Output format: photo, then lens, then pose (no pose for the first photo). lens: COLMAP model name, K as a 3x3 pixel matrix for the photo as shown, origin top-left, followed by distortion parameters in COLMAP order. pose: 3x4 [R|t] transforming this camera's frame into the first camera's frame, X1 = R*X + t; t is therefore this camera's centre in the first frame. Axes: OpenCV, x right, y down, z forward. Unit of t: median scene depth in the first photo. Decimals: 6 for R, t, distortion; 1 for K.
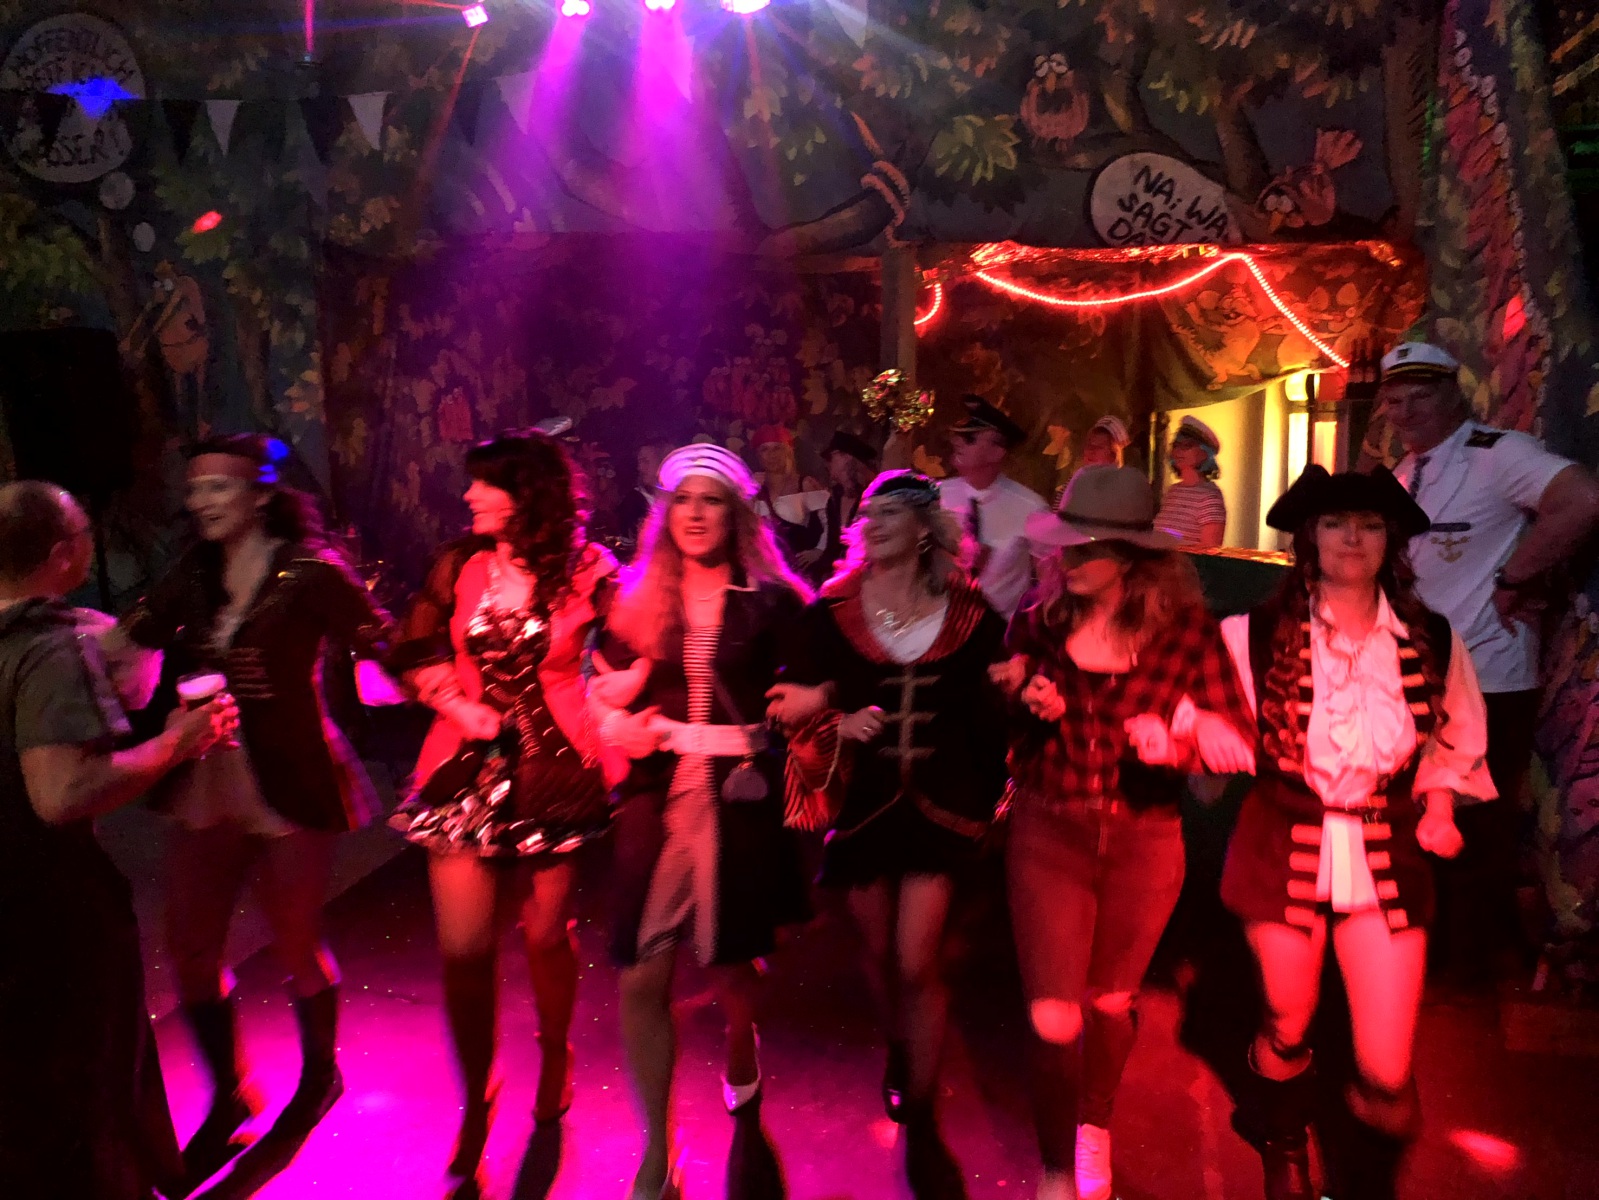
lens RADIAL K [[1295.3, 0, 800.6], [0, 1295.3, 599.8], [0, 0, 1]] dist [0.001491, -0.011699]
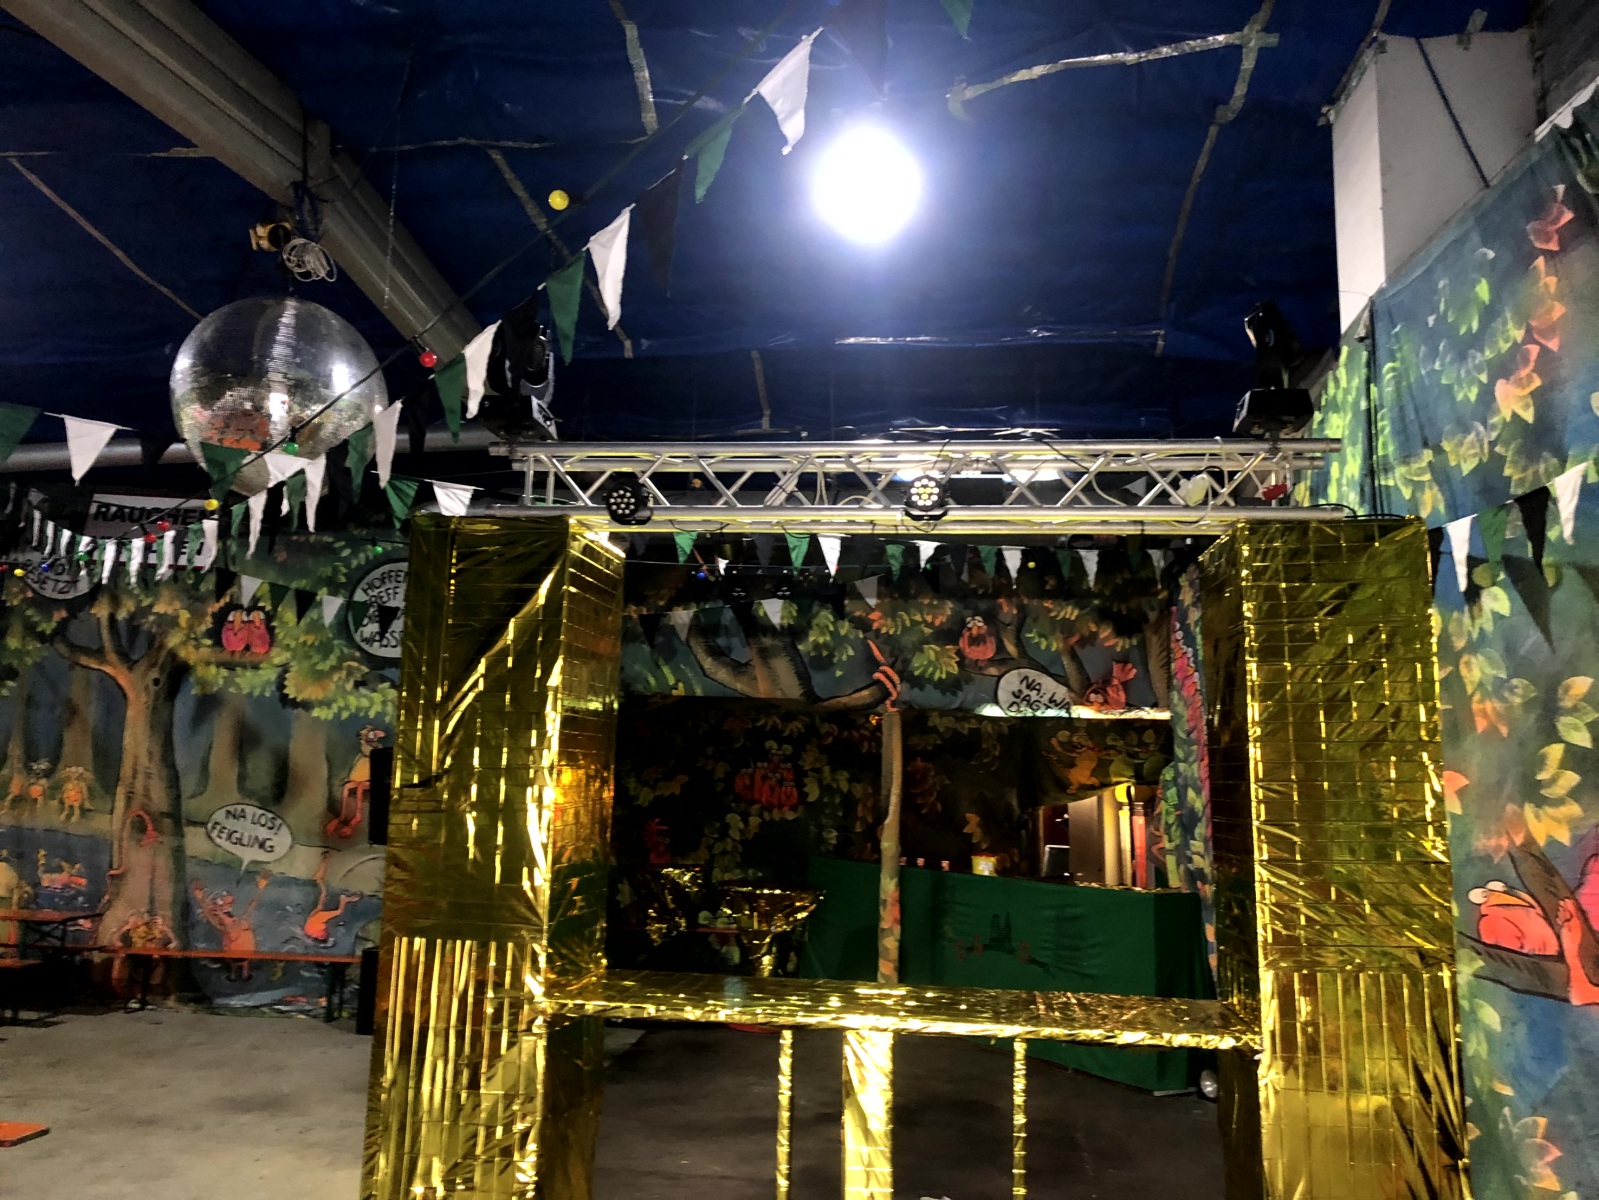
lens RADIAL K [[1290.1, 0, 802.5], [0, 1290.1, 591.8], [0, 0, 1]] dist [0.094898, -0.015870]
pose [[0.994812, 0.033008, 0.096230, -0.231930], [-0.003336, 0.955975, -0.293428, 0.098698], [-0.101679, 0.291584, 0.951126, -0.760276]]
